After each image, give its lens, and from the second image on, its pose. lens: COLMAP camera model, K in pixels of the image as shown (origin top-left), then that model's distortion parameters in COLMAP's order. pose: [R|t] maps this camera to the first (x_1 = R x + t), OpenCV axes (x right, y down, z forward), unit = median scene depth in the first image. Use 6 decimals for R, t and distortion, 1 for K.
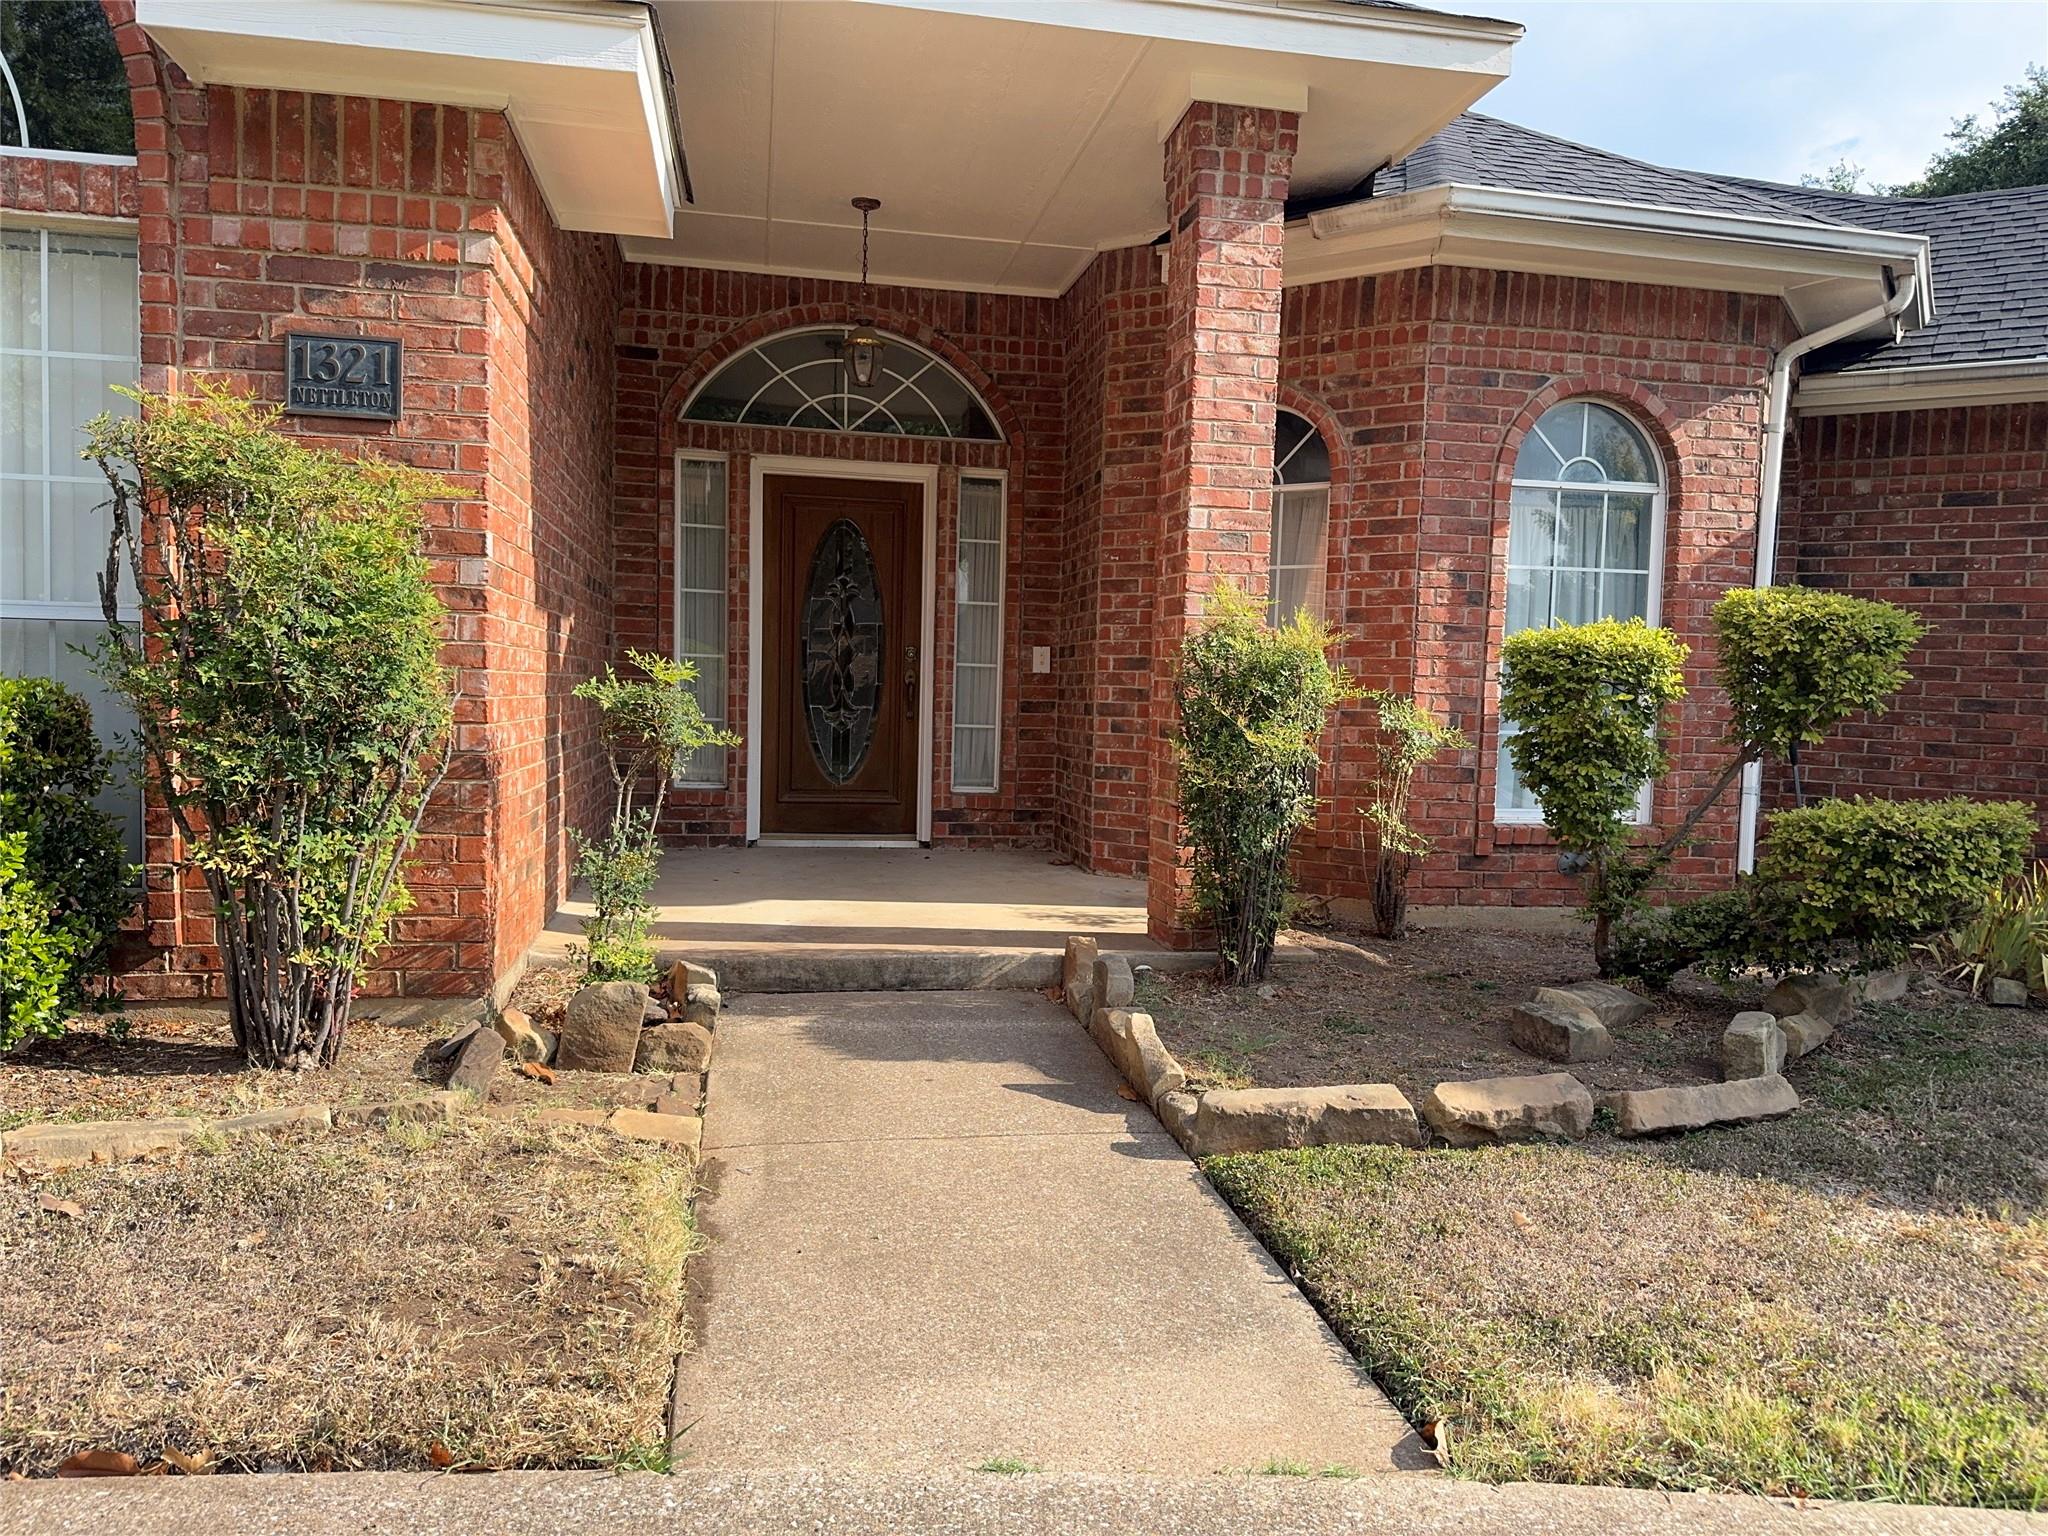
lens RADIAL K [[1470.6, 0, 1024.0], [0, 1470.6, 768.0], [0, 0, 1]] dist [0.046824, -0.059900]
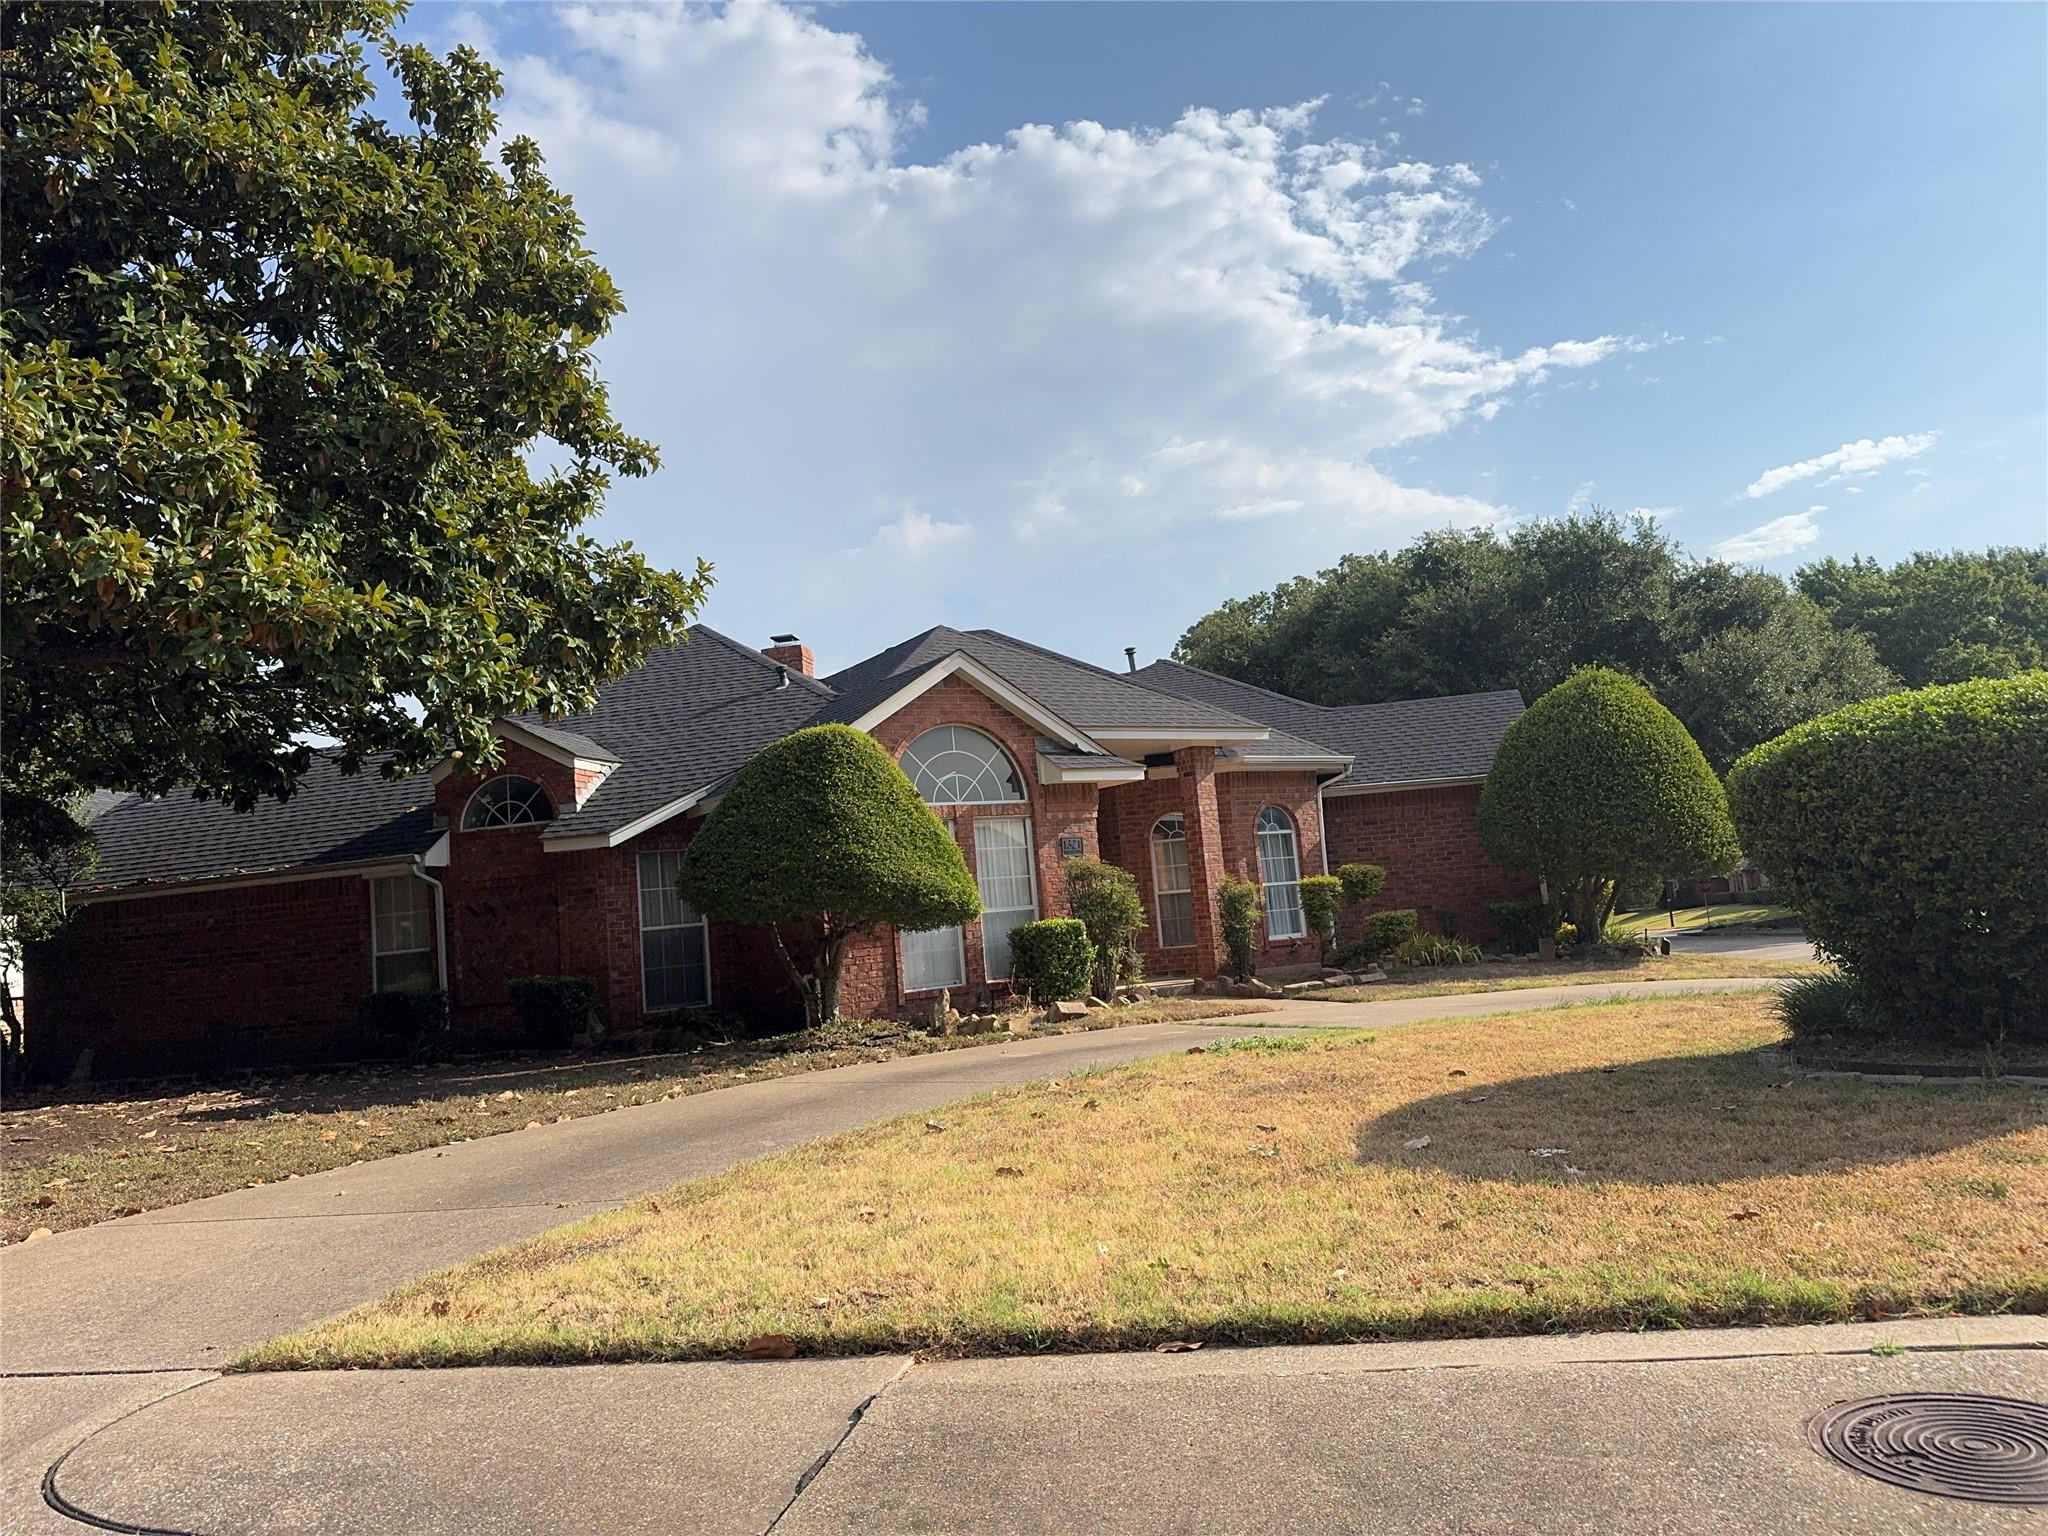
lens RADIAL K [[1445.5, 0, 1024.0], [0, 1445.5, 768.0], [0, 0, 1]] dist [0.198126, -0.386733]
pose [[0.919801, -0.064655, 0.387022, -1.351194], [0.131371, 0.980151, -0.148476, 0.070183], [-0.369740, 0.187412, 0.910038, -1.718009]]
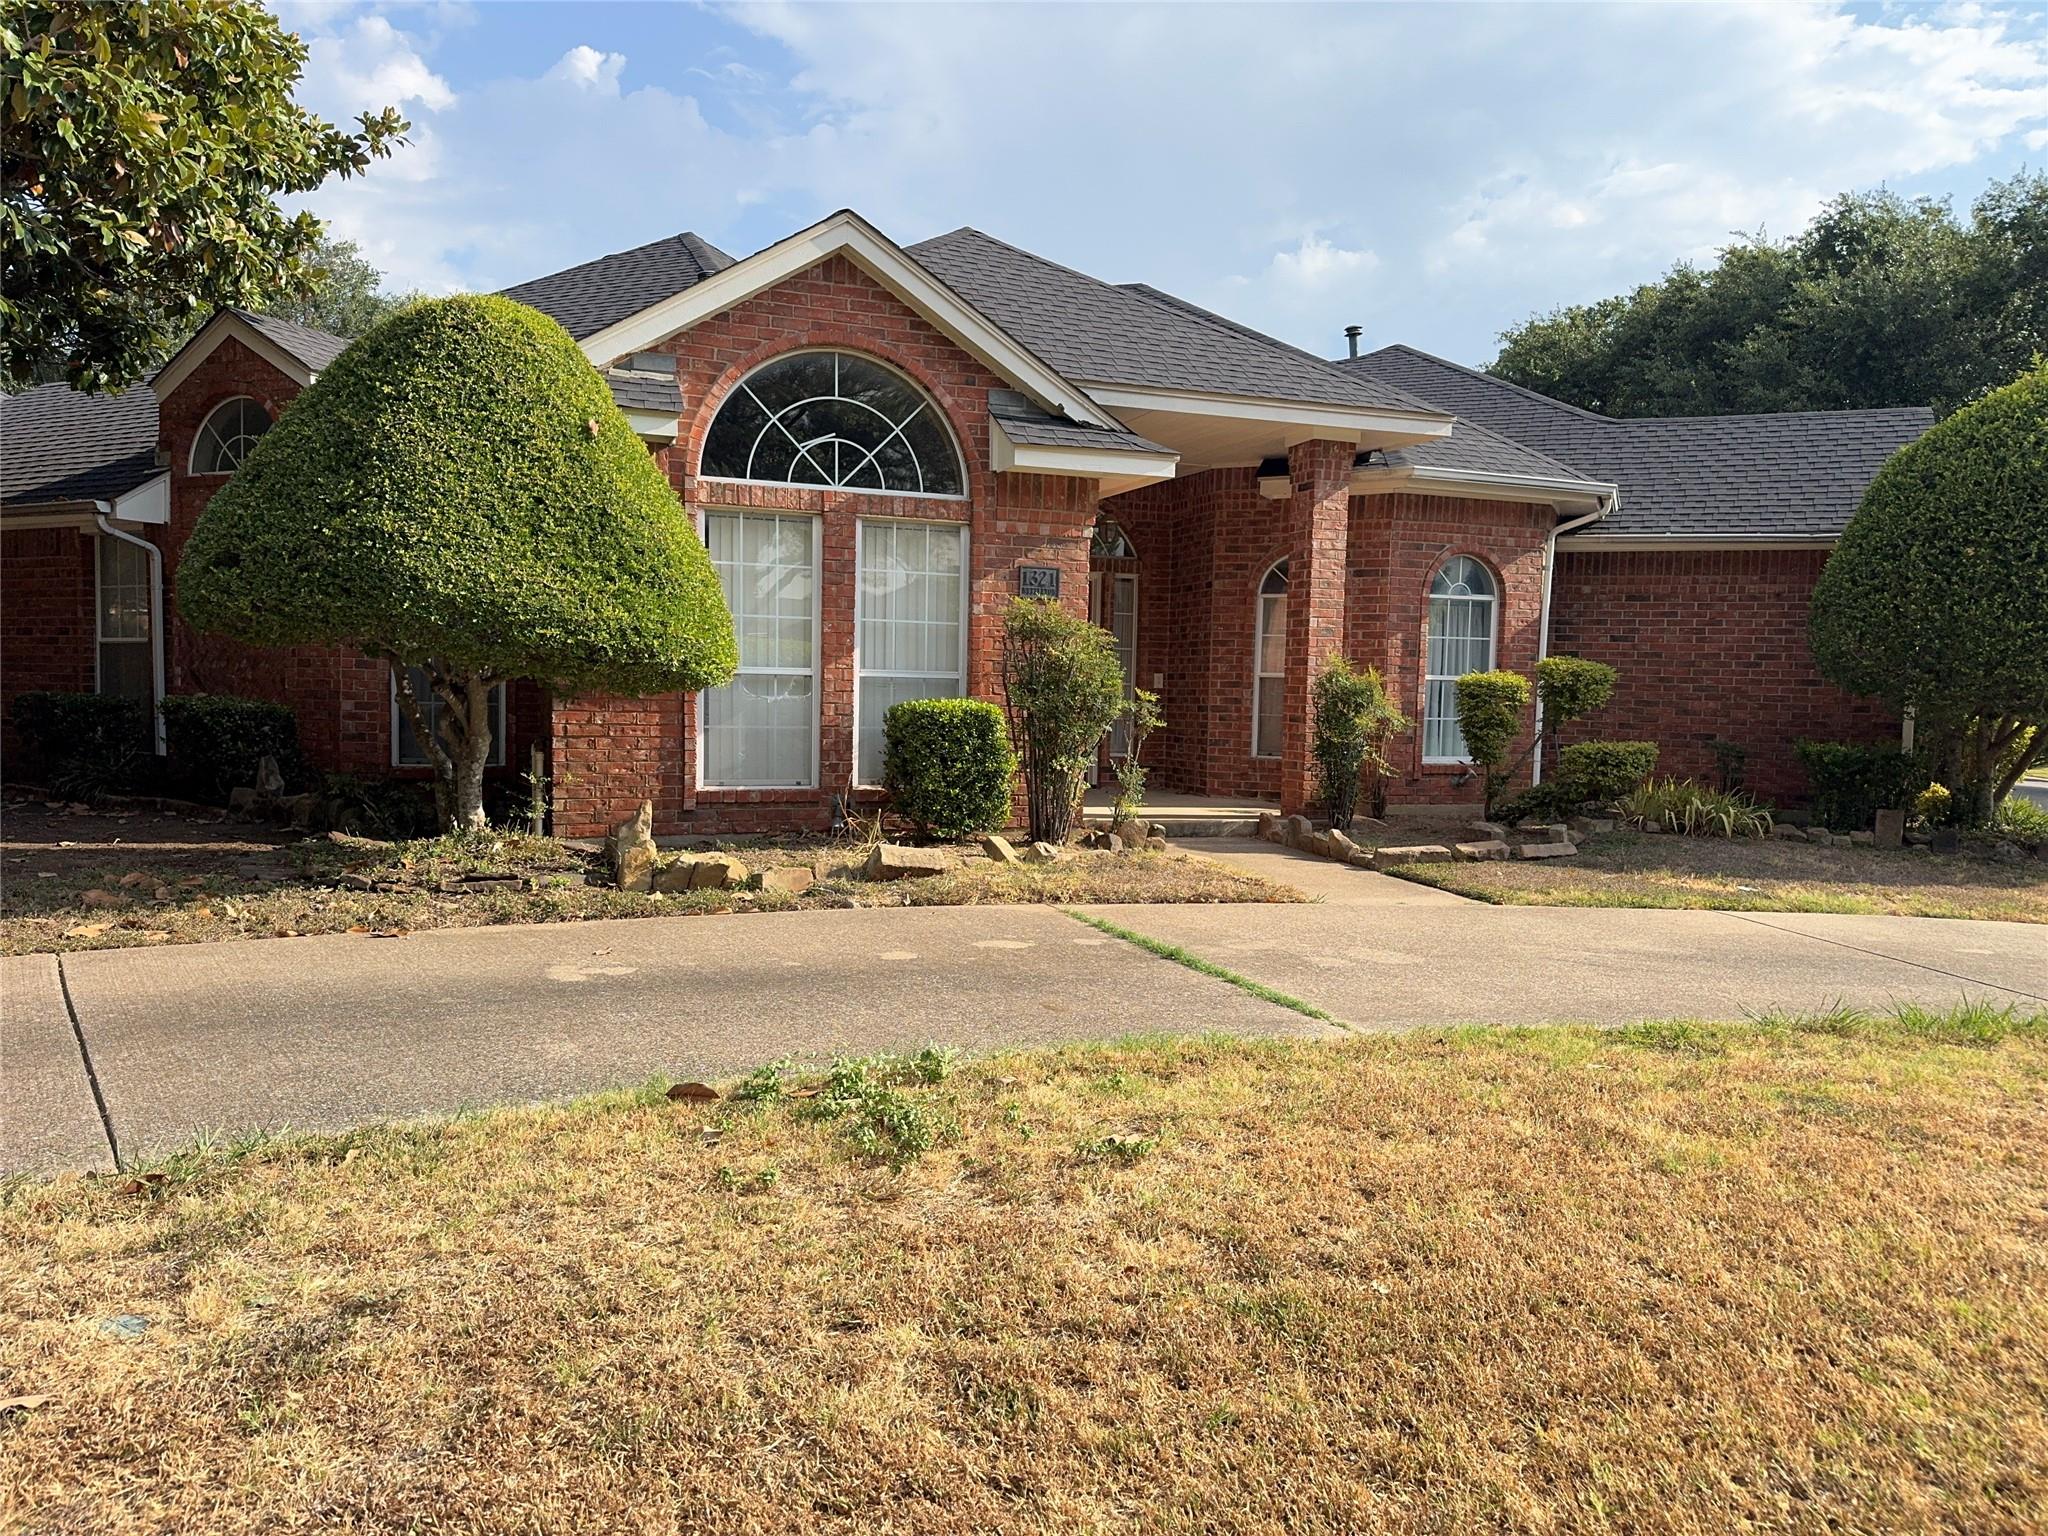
lens RADIAL K [[1435.4, 0, 1024.0], [0, 1435.4, 768.0], [0, 0, 1]] dist [0.085148, -0.104694]
pose [[0.987380, -0.014585, 0.157697, -0.545247], [0.013884, 0.999888, 0.005547, 0.025836], [-0.157761, -0.003288, 0.987472, -0.891903]]
